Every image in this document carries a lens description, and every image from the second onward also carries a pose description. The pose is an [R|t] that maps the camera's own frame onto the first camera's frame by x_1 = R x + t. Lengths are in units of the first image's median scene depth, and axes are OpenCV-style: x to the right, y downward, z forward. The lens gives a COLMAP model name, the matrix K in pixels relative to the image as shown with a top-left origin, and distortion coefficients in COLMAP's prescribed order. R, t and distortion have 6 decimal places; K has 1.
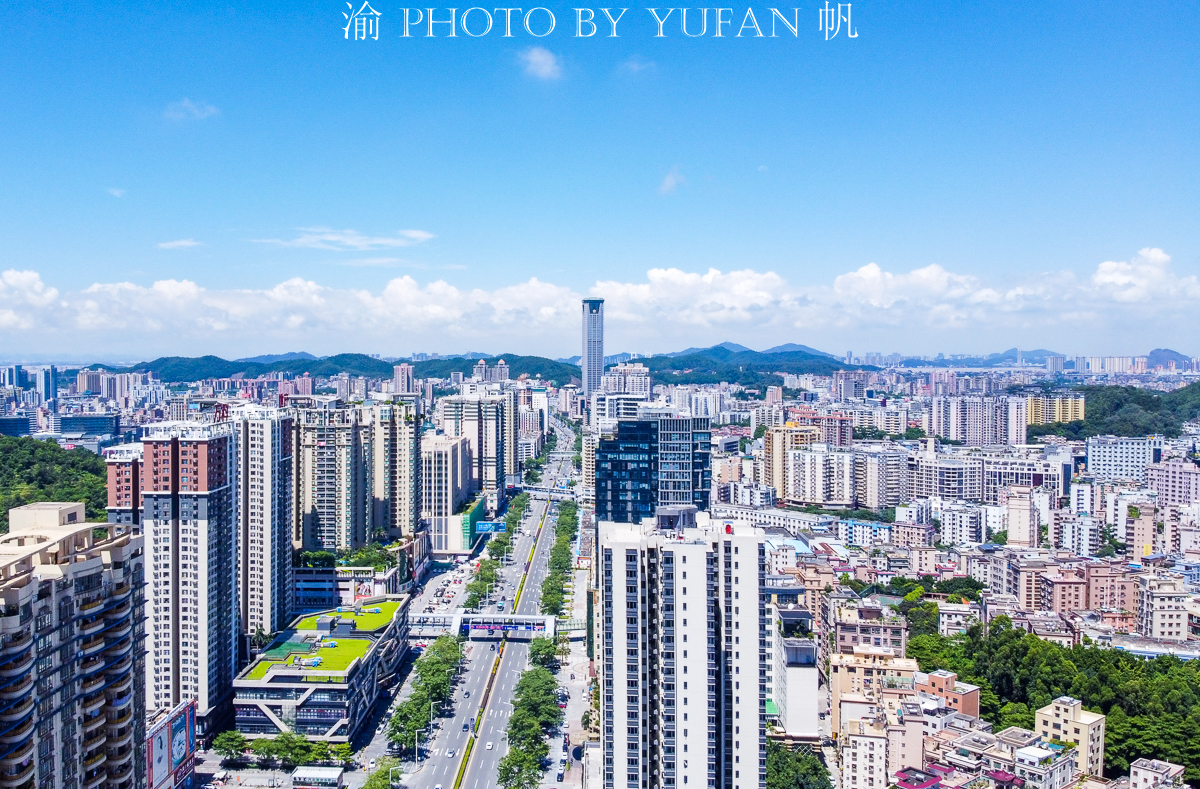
lens RADIAL K [[922.3, 0, 547.6], [0, 922.3, 364.1], [0, 0, 1]] dist [0.122393, -0.190661]
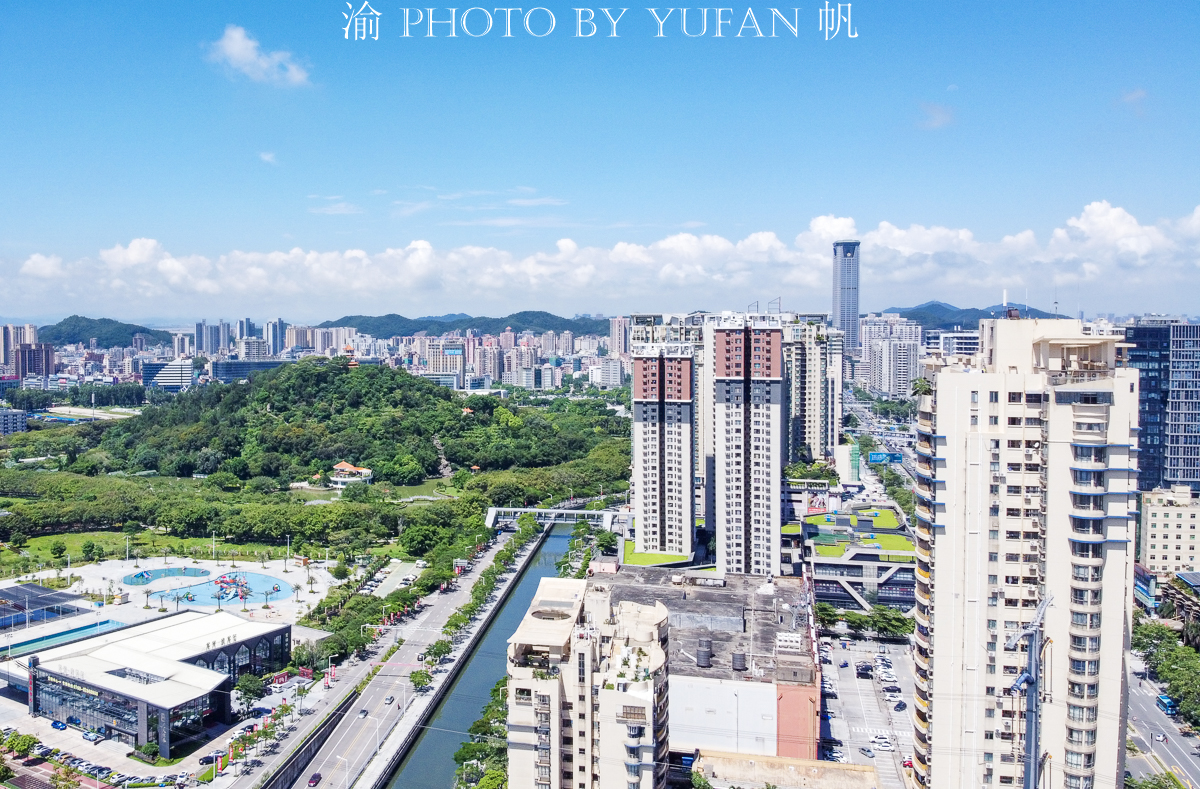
lens RADIAL K [[994.6, 0, 469.5], [0, 994.6, 339.0], [0, 0, 1]] dist [0.136623, -0.250039]
pose [[0.981405, 0.003114, -0.191925, -0.348118], [-0.002606, 0.999992, 0.002902, 0.064531], [0.191932, -0.002348, 0.981405, -0.123978]]
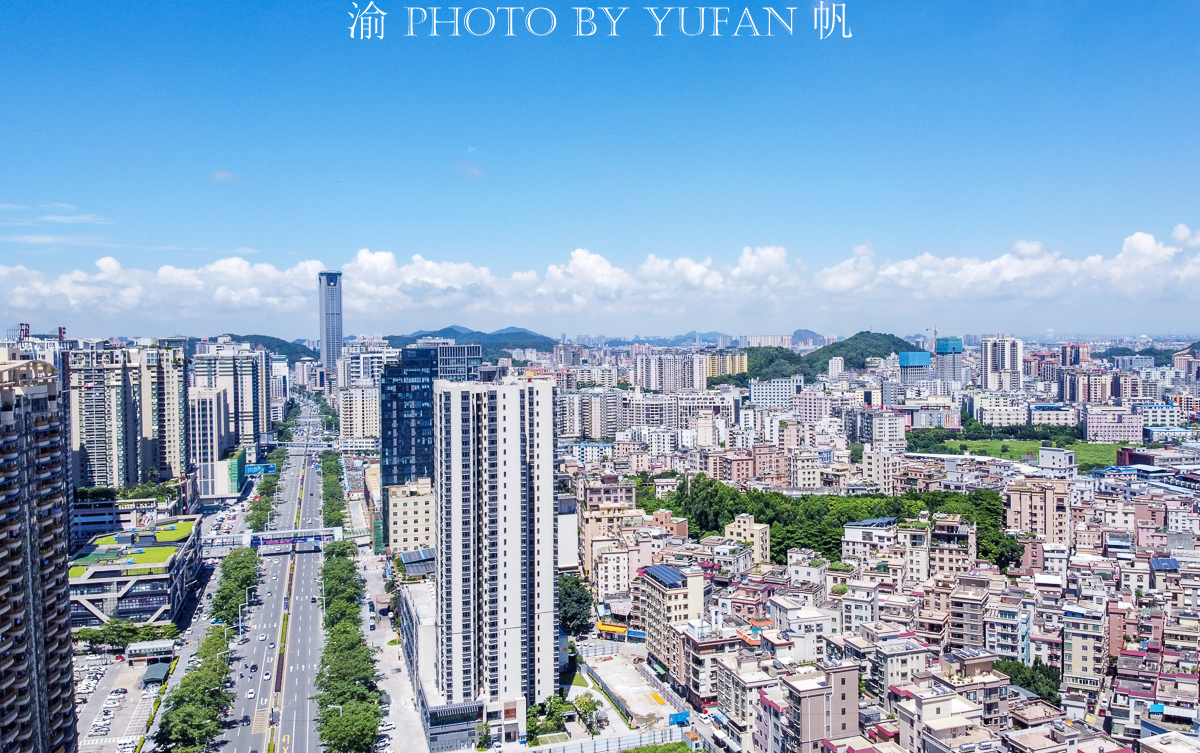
lens RADIAL K [[900.2, 0, 600.0], [0, 900.2, 376.5], [0, 0, 1]] dist [0.126237, -0.271601]
pose [[0.935886, -0.022590, 0.351577, -0.076683], [0.014222, 0.999551, 0.026365, 0.061794], [-0.352015, -0.019674, 0.935787, -0.120474]]
